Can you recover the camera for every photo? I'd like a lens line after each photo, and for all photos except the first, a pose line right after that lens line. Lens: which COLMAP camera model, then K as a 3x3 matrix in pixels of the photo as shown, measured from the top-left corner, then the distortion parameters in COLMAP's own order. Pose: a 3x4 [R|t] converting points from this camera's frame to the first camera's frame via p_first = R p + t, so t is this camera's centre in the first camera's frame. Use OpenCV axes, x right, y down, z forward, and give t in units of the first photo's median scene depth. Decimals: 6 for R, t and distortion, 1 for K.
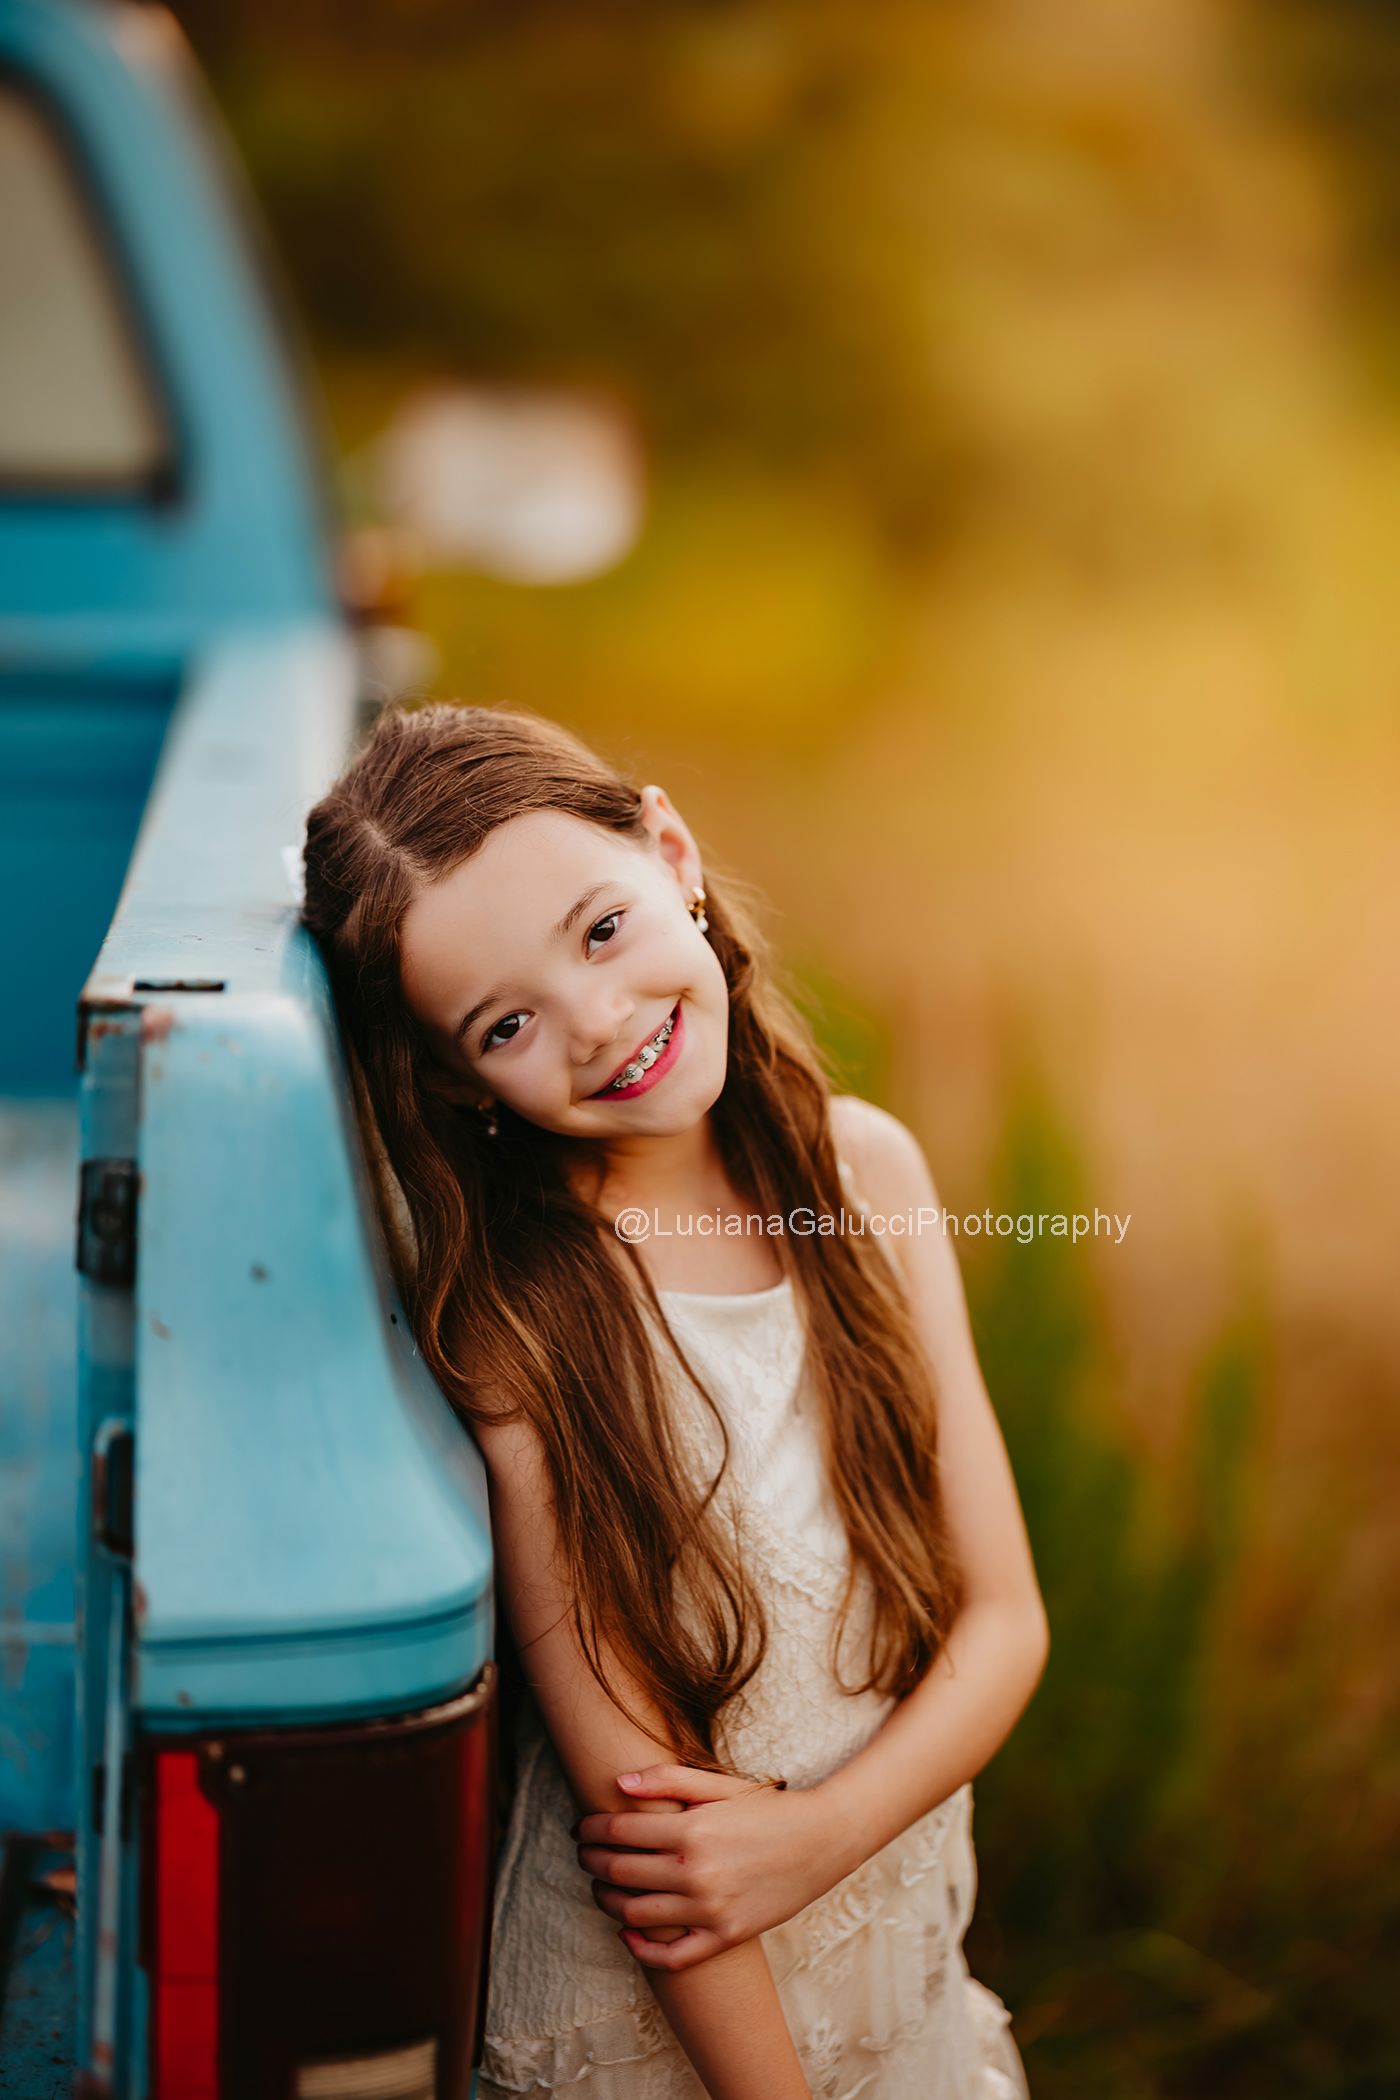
lens RADIAL K [[5394.4, 0, 693.1], [0, 5394.4, 1052.5], [0, 0, 1]] dist [0.040431, 0.000000]
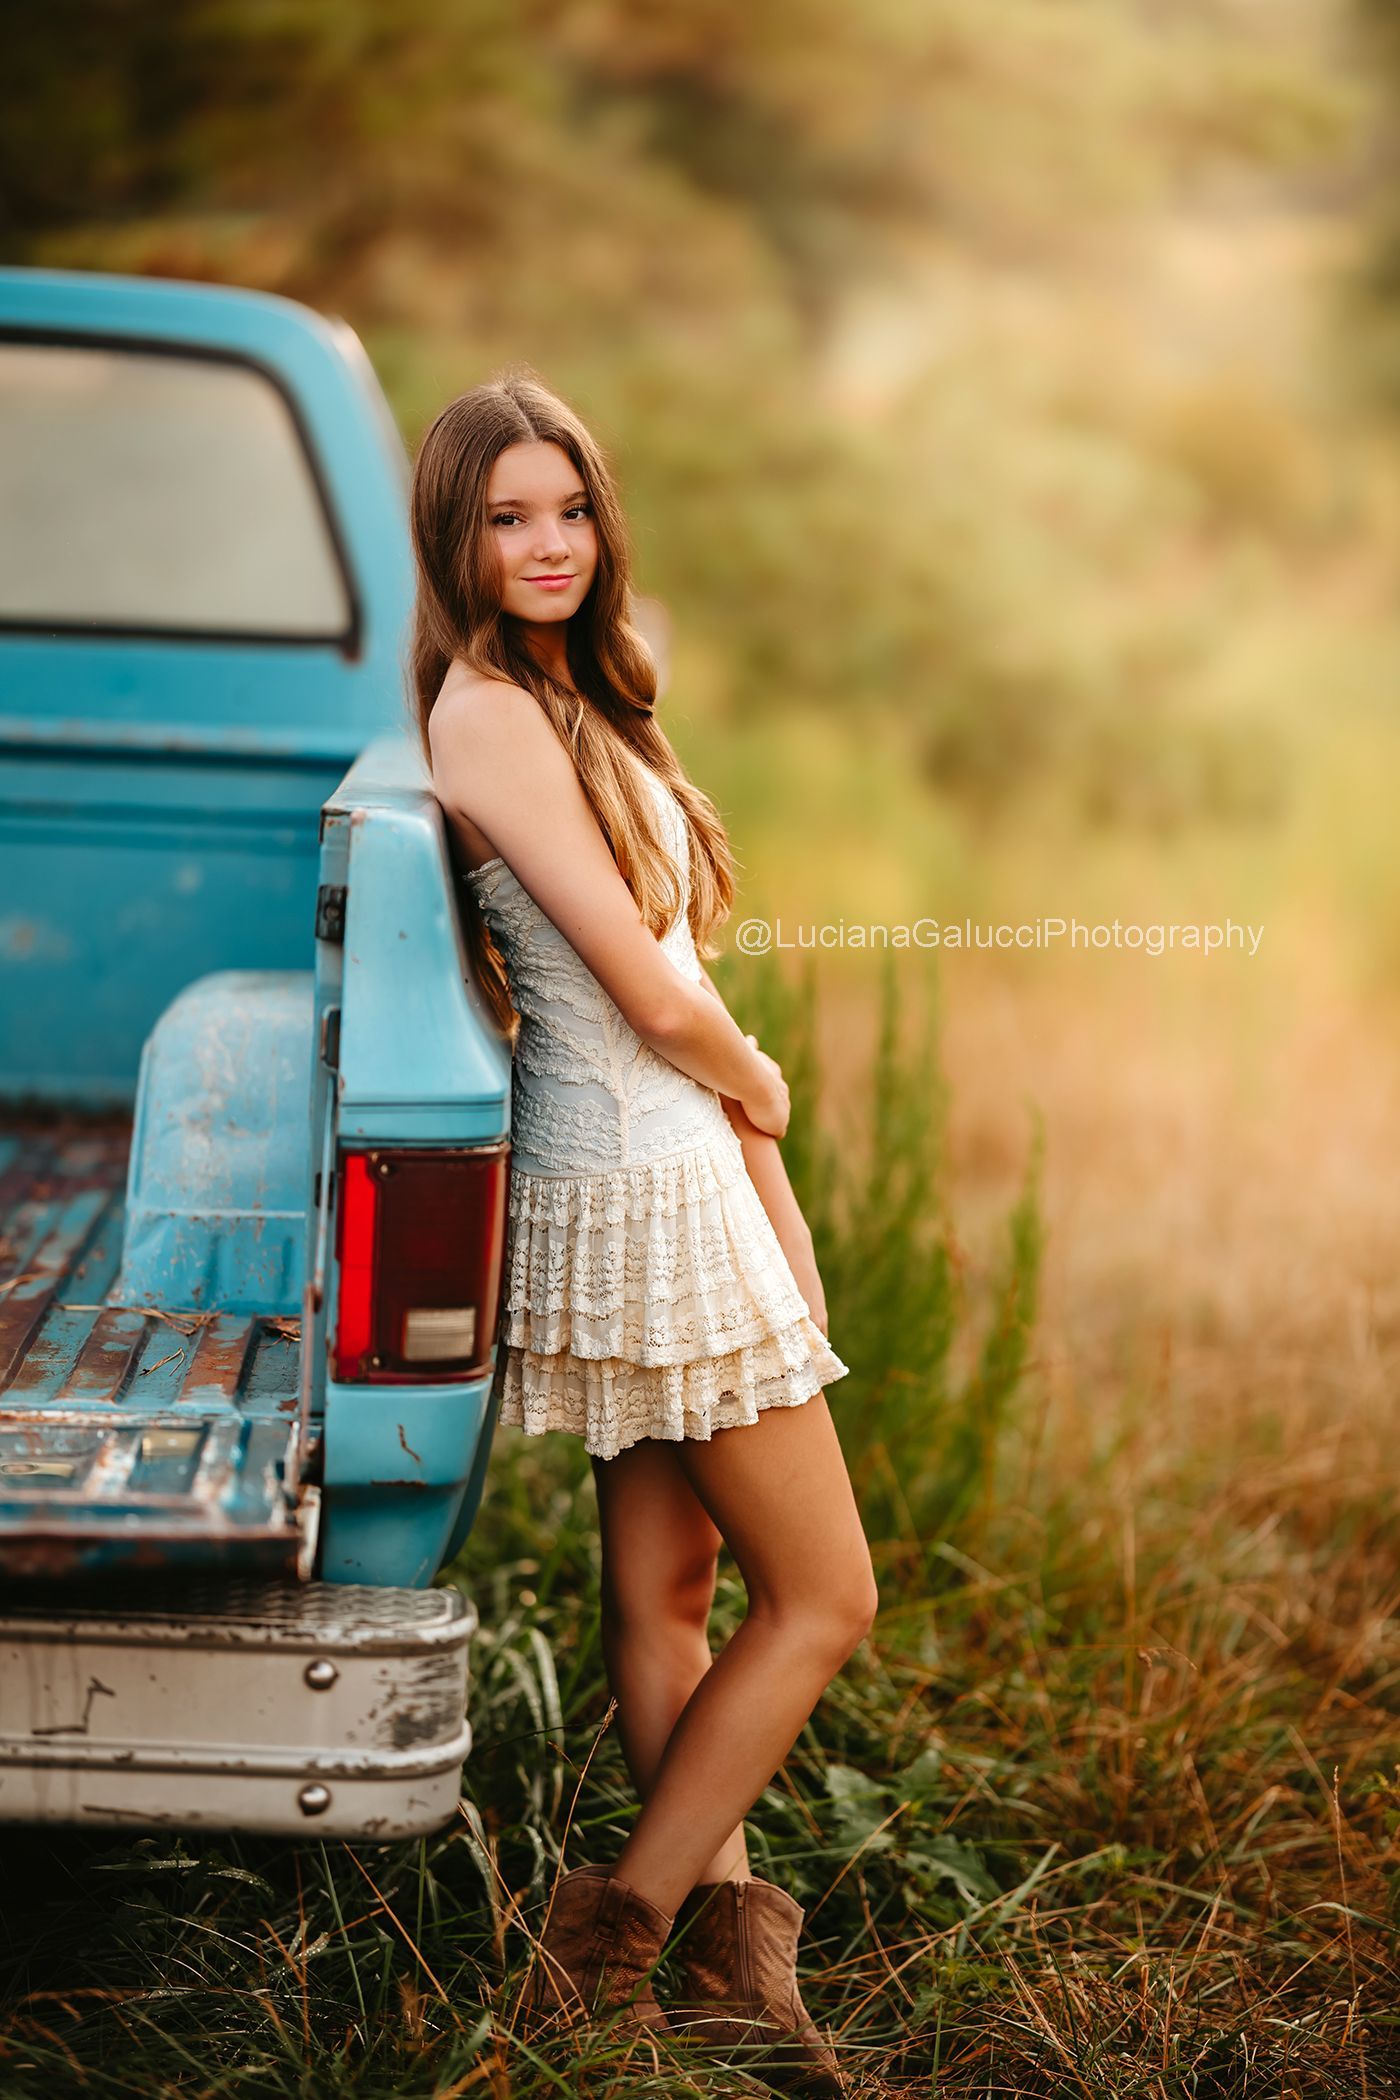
lens RADIAL K [[5394.4, 0, 698.2], [0, 5394.4, 1058.0], [0, 0, 1]] dist [0.040431, 0.000000]
pose [[0.999298, 0.028042, -0.024845, 0.090201], [-0.029385, 0.998029, -0.055449, 0.203009], [0.023241, 0.056140, 0.998152, -1.114888]]
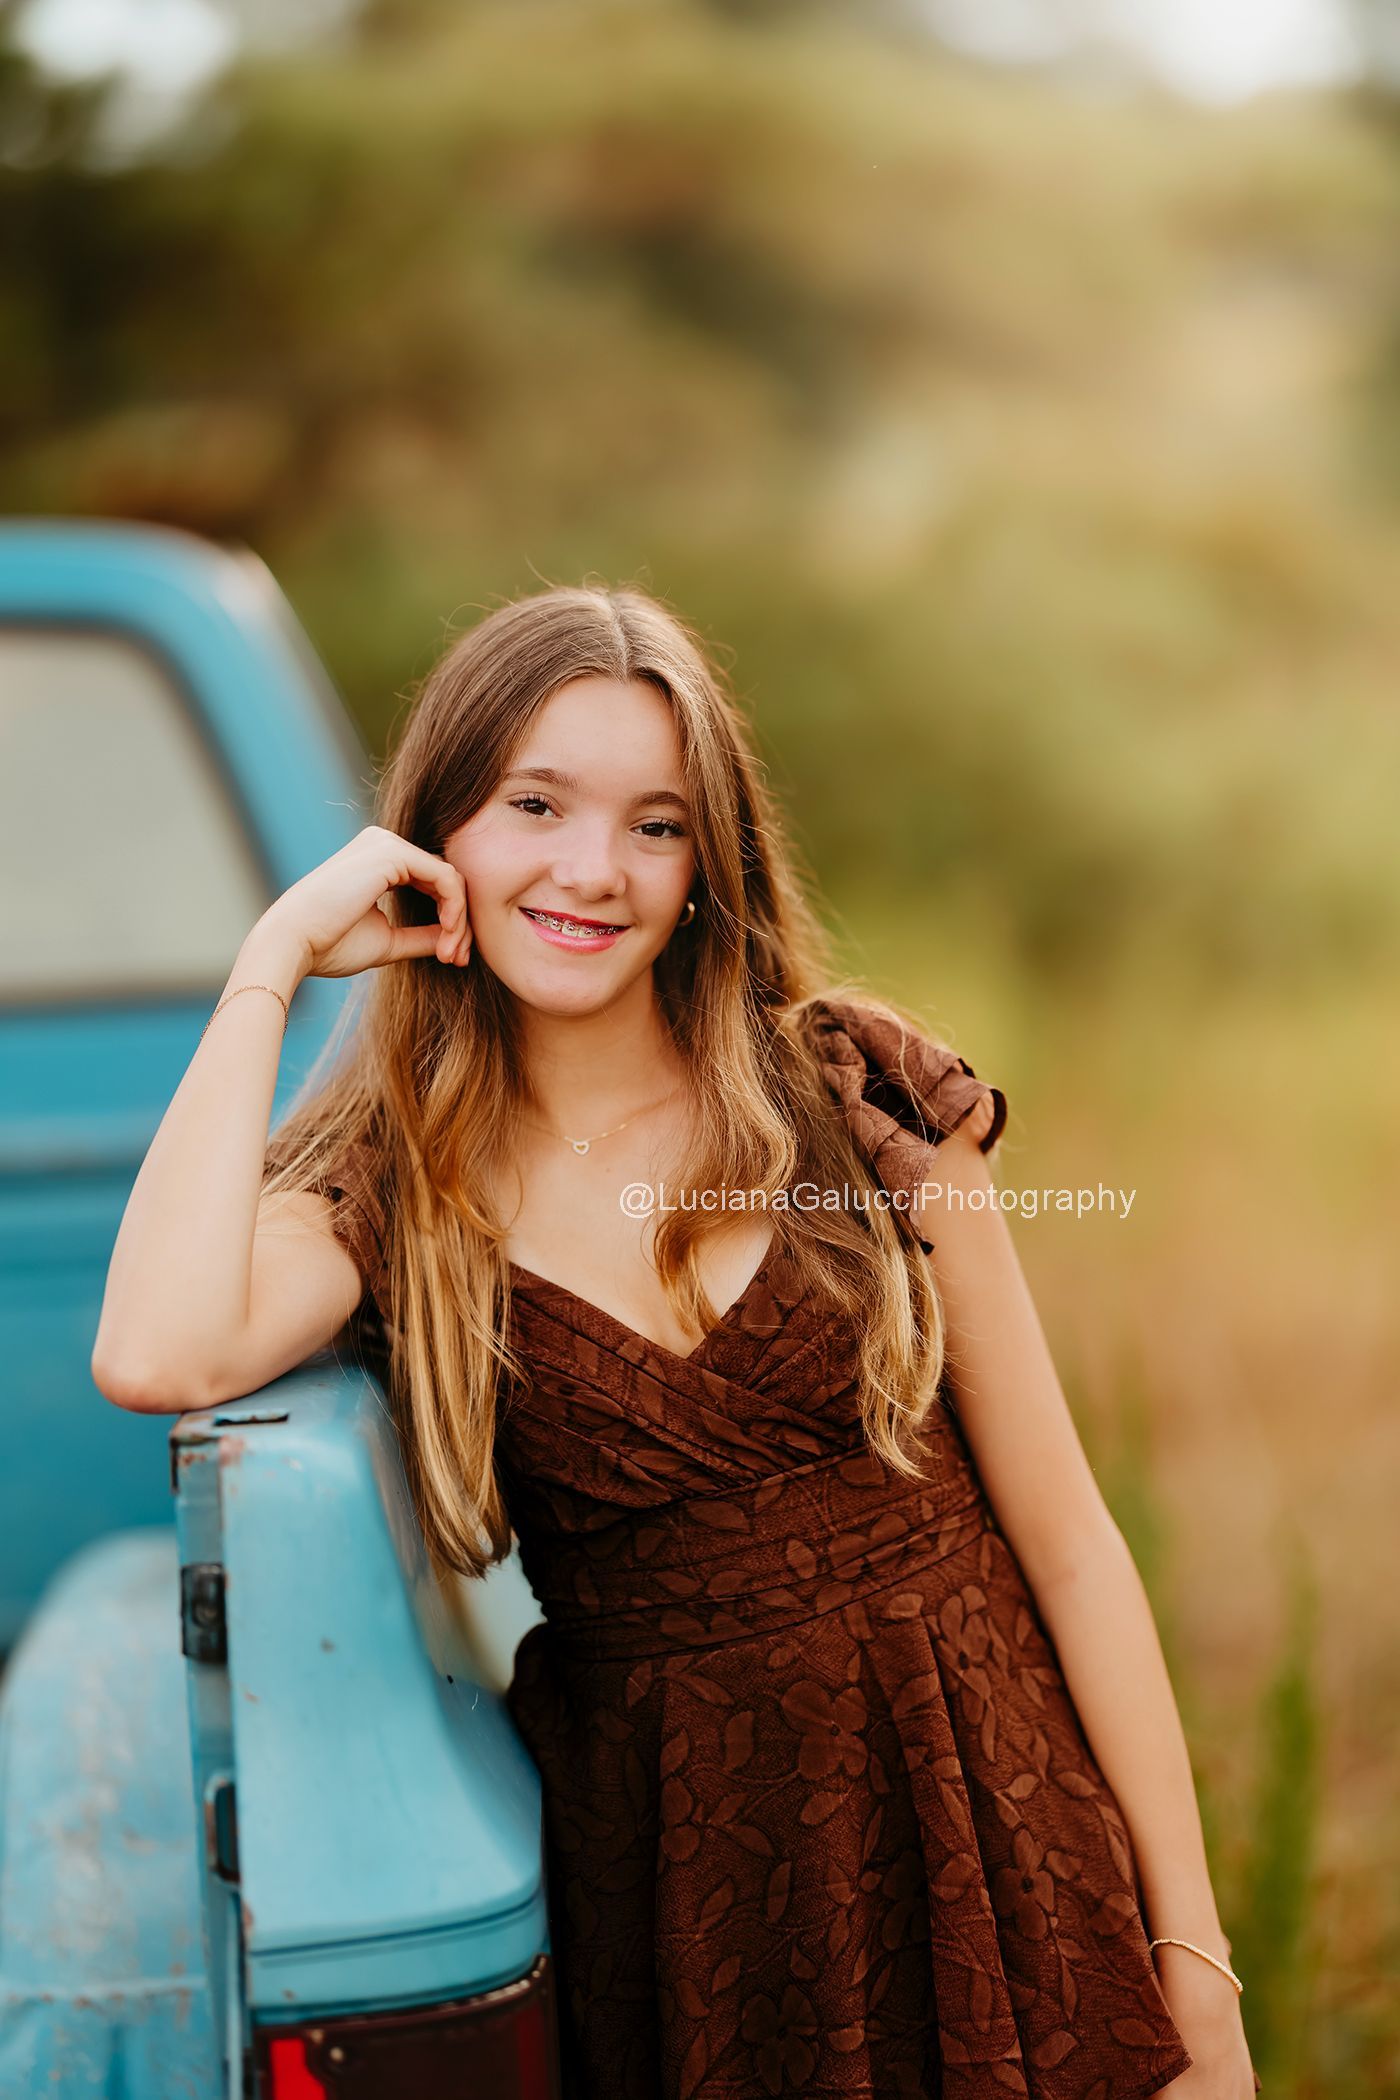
lens RADIAL K [[5394.4, 0, 708.4], [0, 5394.4, 1050.7], [0, 0, 1]] dist [0.040431, 0.000000]
pose [[0.996247, -0.078807, -0.035793, 0.061928], [0.075587, 0.993610, -0.083815, 0.015717], [0.042169, 0.080795, 0.995838, -0.241468]]
